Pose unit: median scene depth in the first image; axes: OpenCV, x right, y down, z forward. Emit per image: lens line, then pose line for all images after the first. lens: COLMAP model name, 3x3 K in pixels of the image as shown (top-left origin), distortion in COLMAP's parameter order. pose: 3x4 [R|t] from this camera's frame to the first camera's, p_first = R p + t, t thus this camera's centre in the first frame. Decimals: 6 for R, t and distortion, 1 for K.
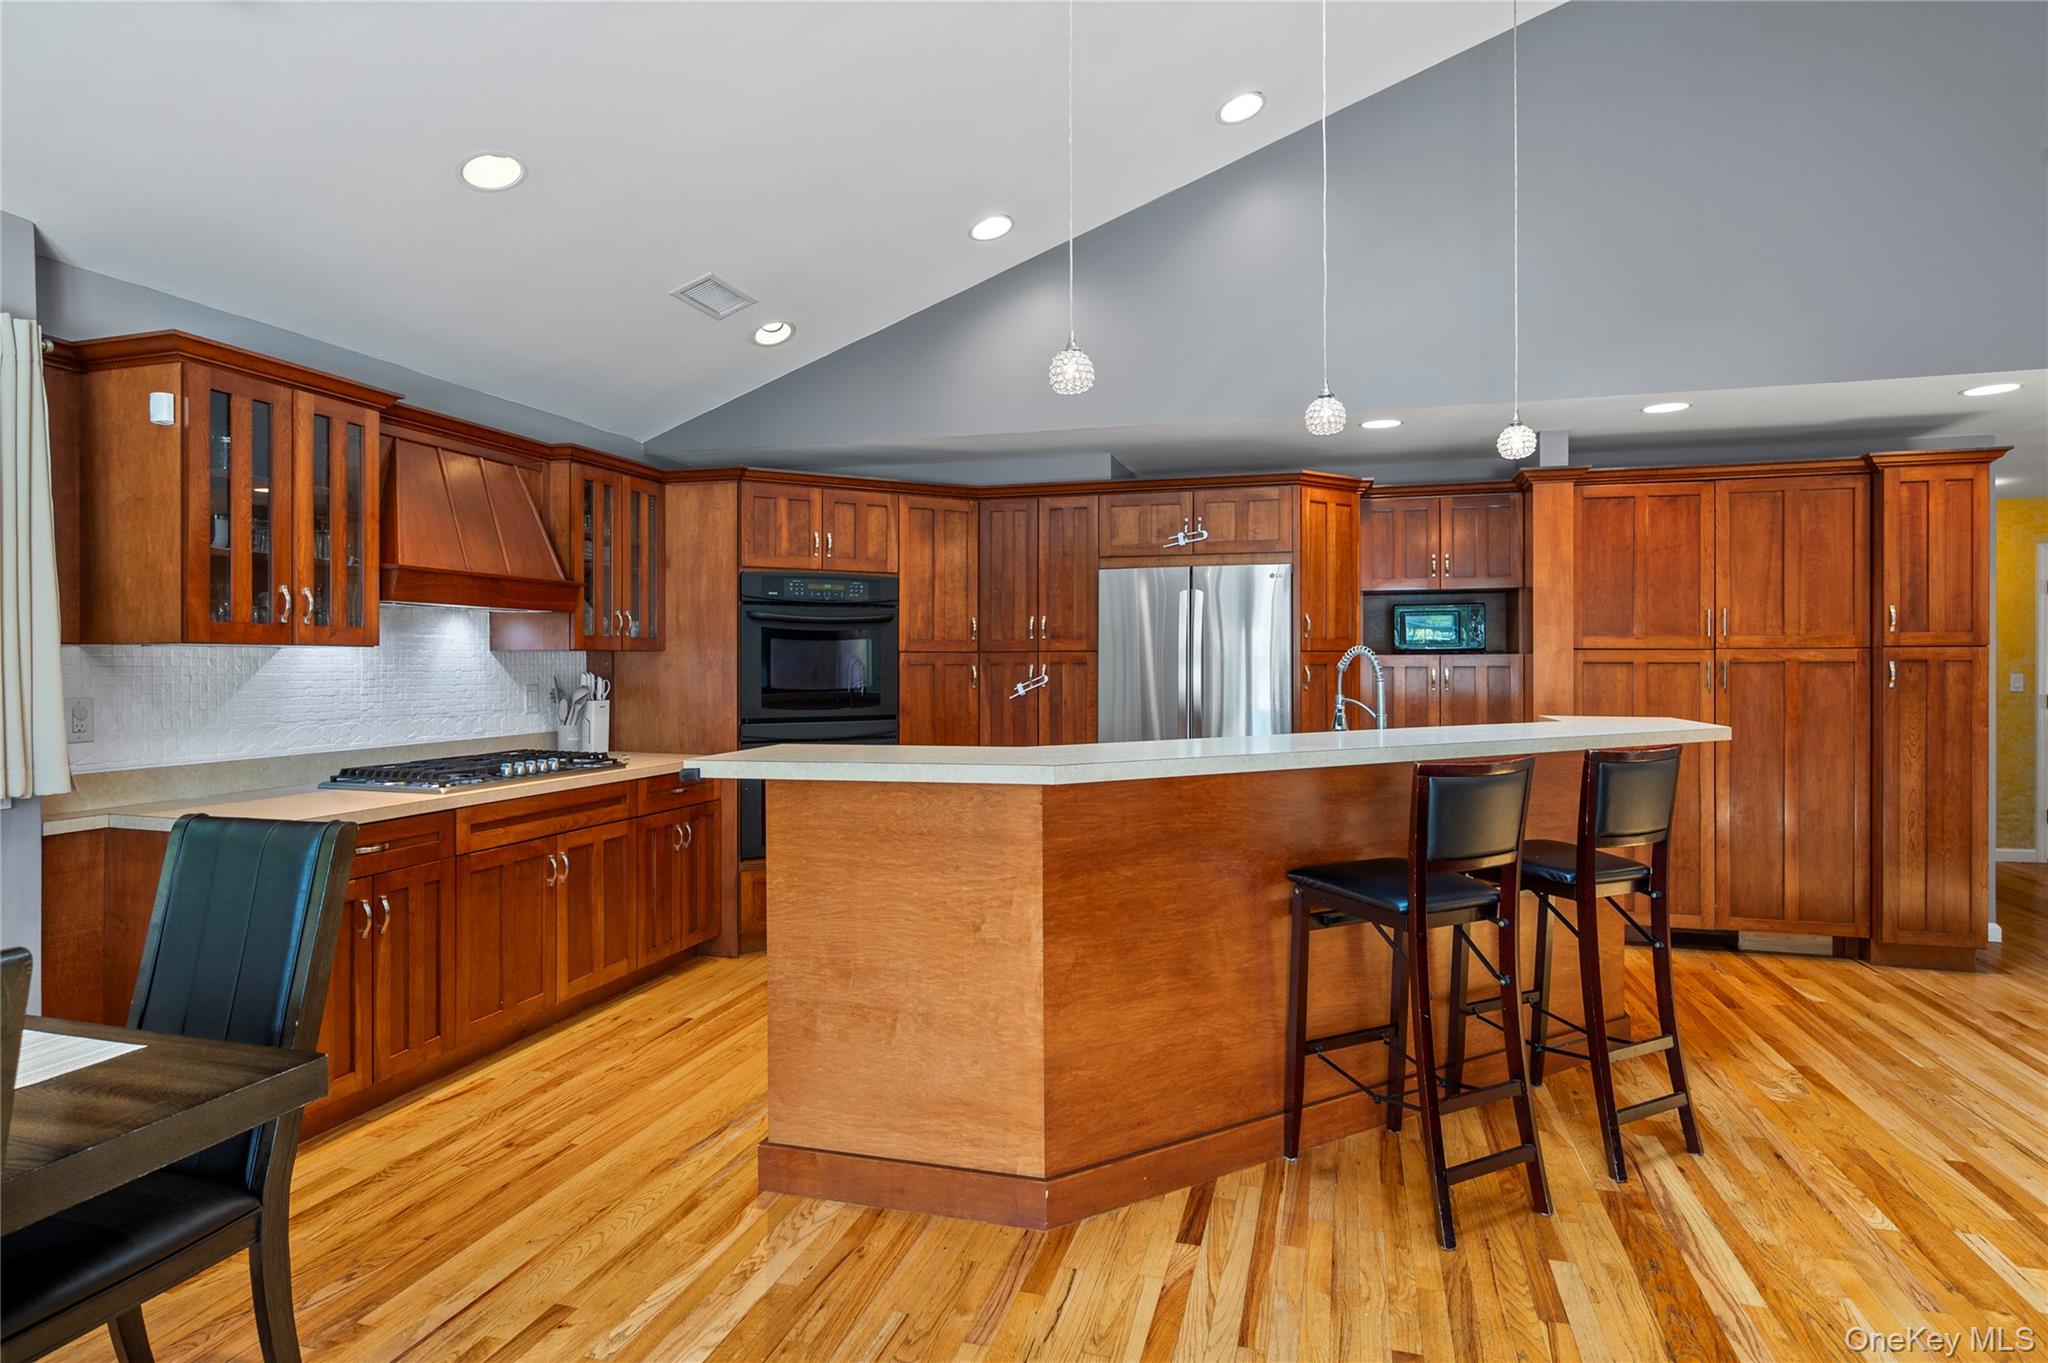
lens RADIAL K [[1092.0, 0, 1027.8], [0, 1092.0, 666.8], [0, 0, 1]] dist [0.001143, 0.001483]
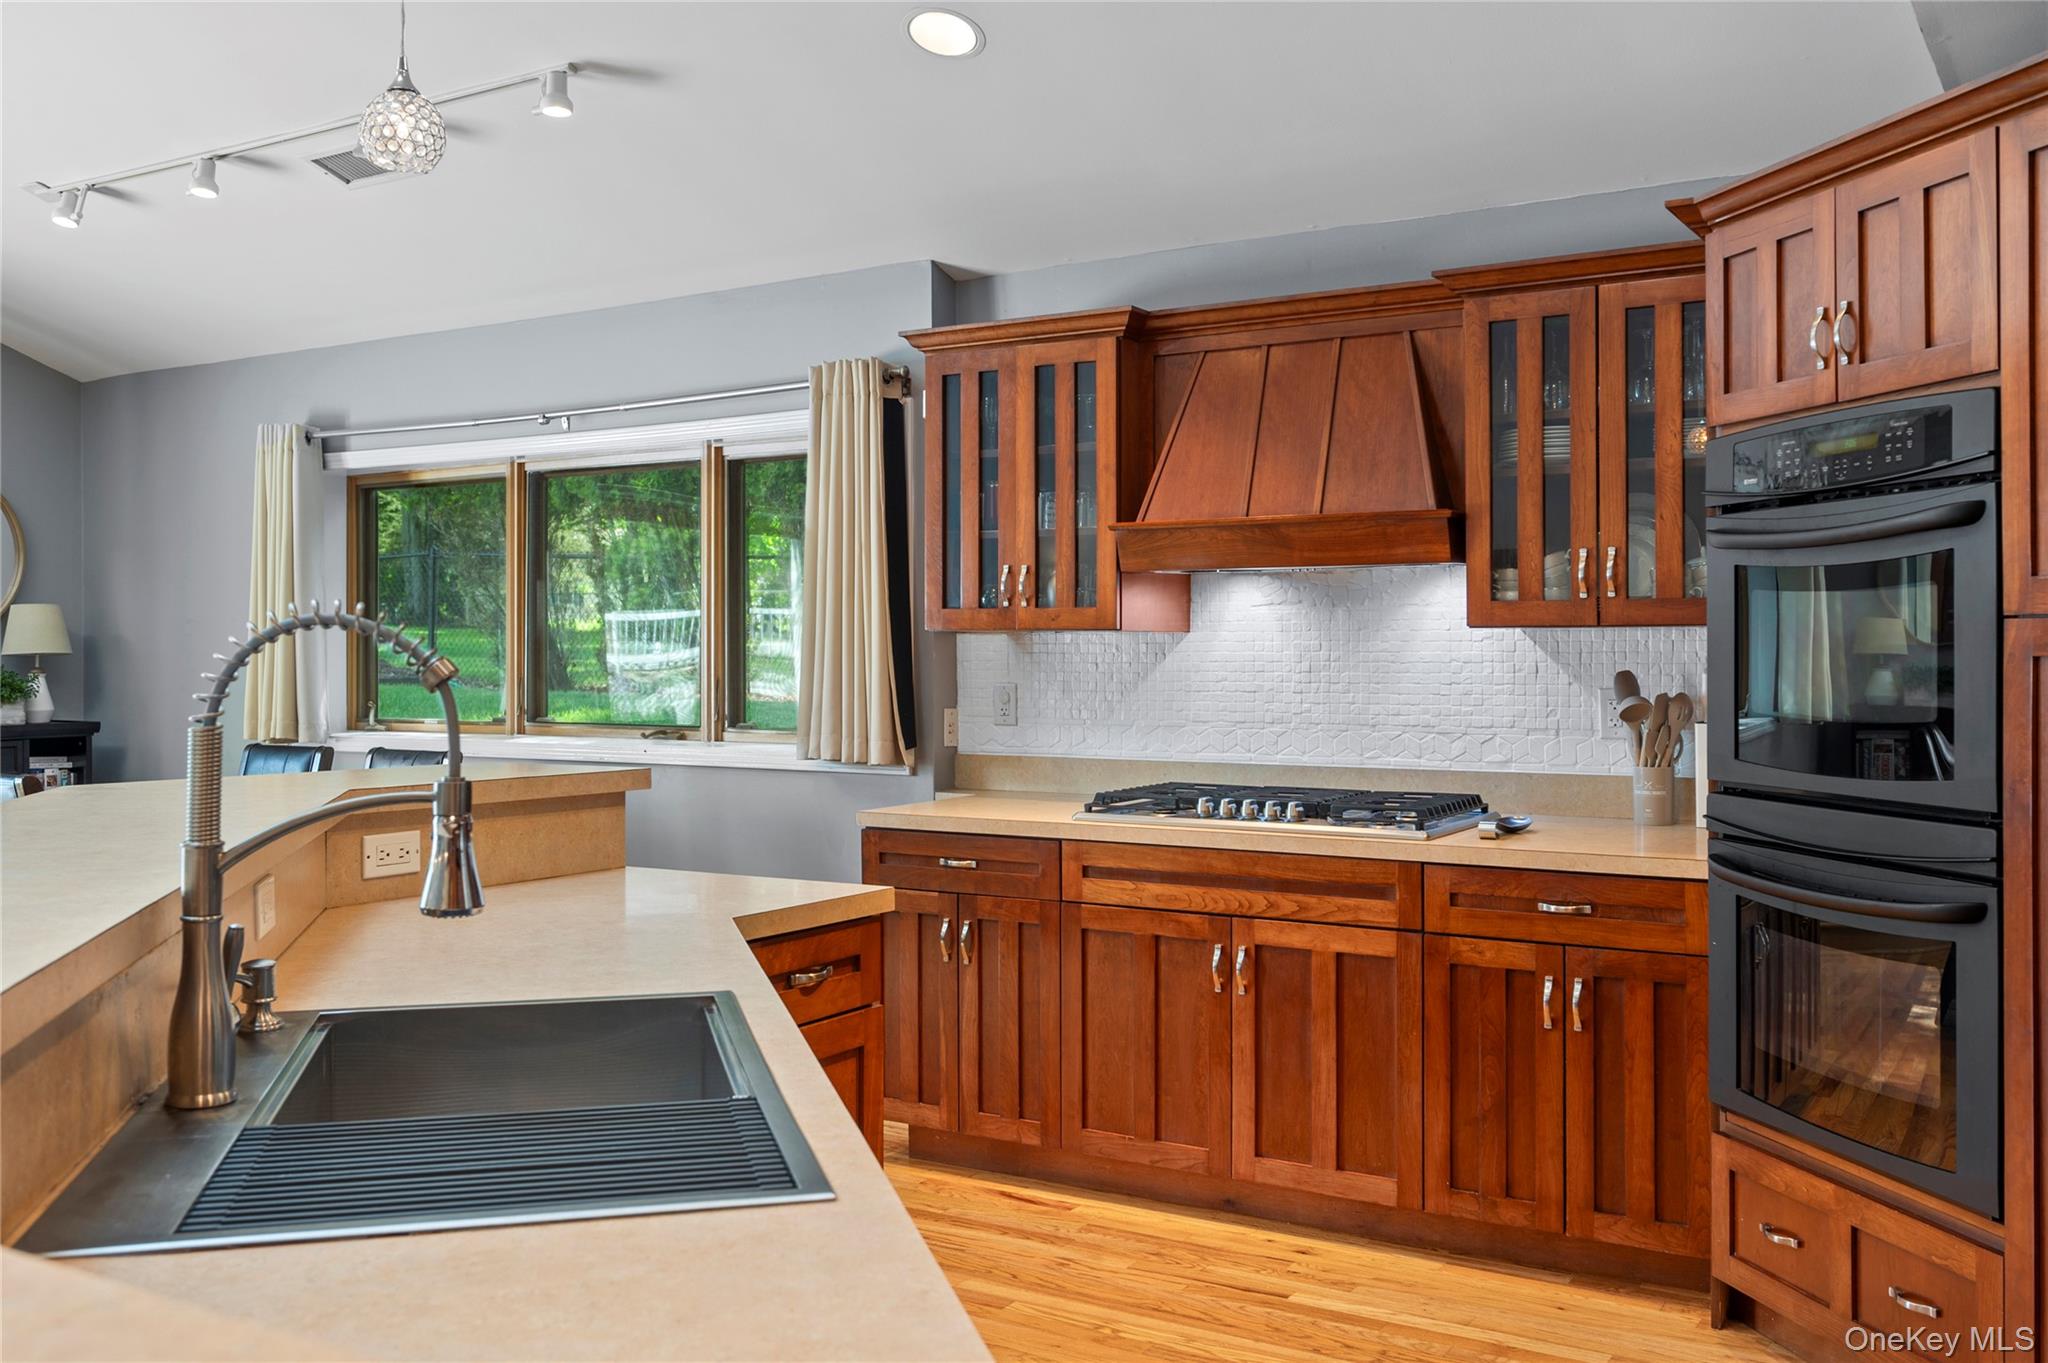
lens RADIAL K [[1809.8, 0, 1026.5], [0, 1809.8, 664.0], [0, 0, 1]] dist [-0.003274, 0.008756]
pose [[-0.276079, 0.012109, -0.961059, 0.537322], [0.000756, 0.999923, 0.012381, -0.007845], [0.961135, 0.002692, -0.276067, 1.004351]]
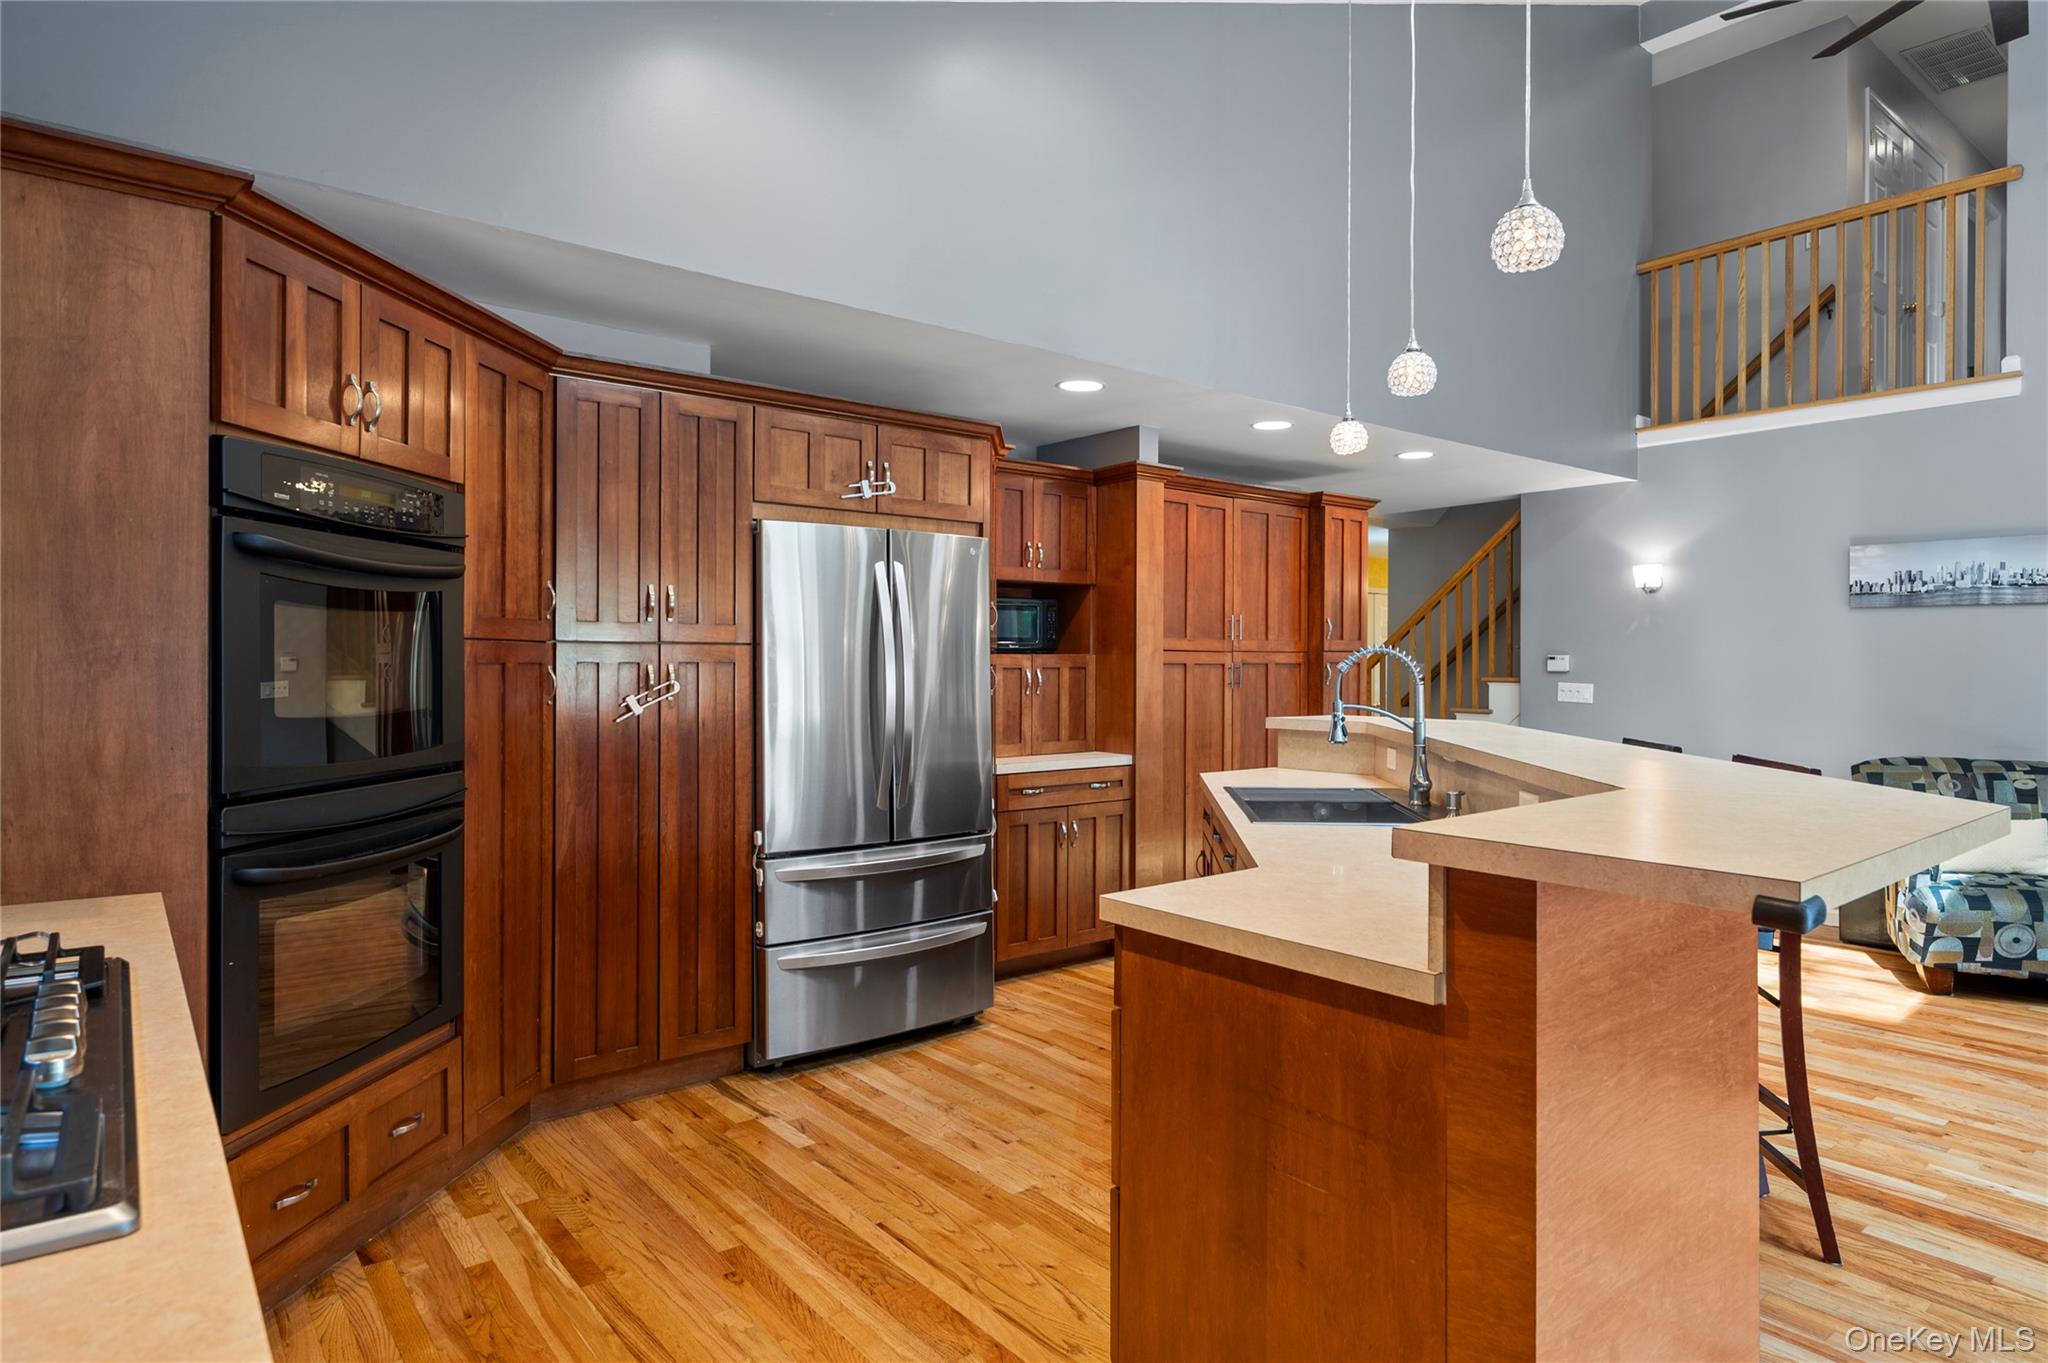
lens RADIAL K [[1157.8, 0, 1032.8], [0, 1157.8, 668.7], [0, 0, 1]] dist [0.008689, -0.004202]
pose [[0.573012, -0.000660, 0.819547, -0.476111], [-0.000472, 0.999999, 0.001136, -0.000195], [-0.819547, -0.001038, 0.573011, 0.537866]]
